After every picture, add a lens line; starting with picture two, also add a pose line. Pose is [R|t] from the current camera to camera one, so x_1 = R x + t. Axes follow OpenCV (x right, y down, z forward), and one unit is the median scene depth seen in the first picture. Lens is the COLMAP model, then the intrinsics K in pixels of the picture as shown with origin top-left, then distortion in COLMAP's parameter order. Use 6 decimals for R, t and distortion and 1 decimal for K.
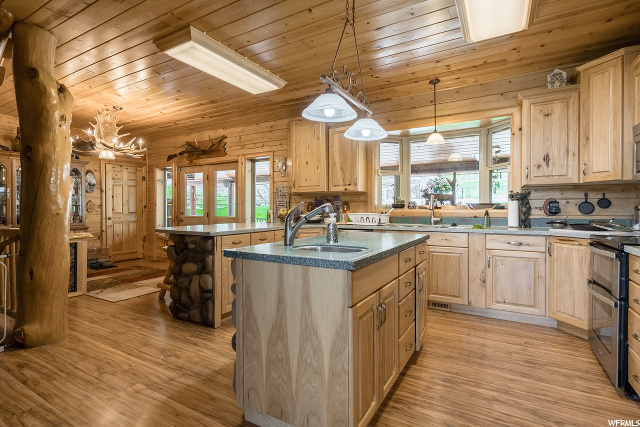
lens RADIAL K [[304.9, 0, 317.5], [0, 304.9, 209.5], [0, 0, 1]] dist [-0.002522, -0.000850]
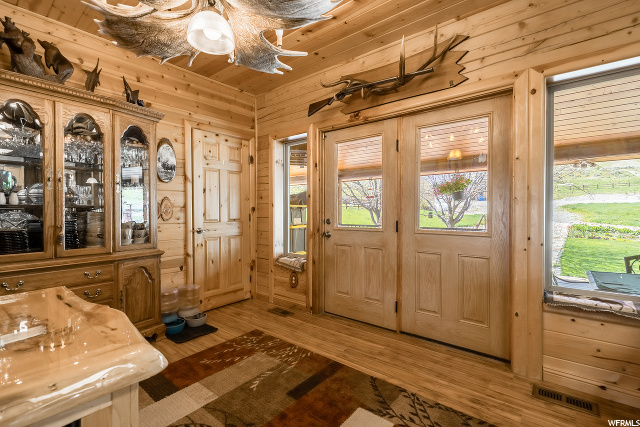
lens RADIAL K [[293.7, 0, 321.0], [0, 293.7, 214.1], [0, 0, 1]] dist [-0.001098, -0.000678]
pose [[0.986184, 0.001213, -0.165651, -0.389830], [-0.000348, 0.999986, 0.005250, -0.003101], [0.165655, -0.005120, 0.986170, 0.530996]]
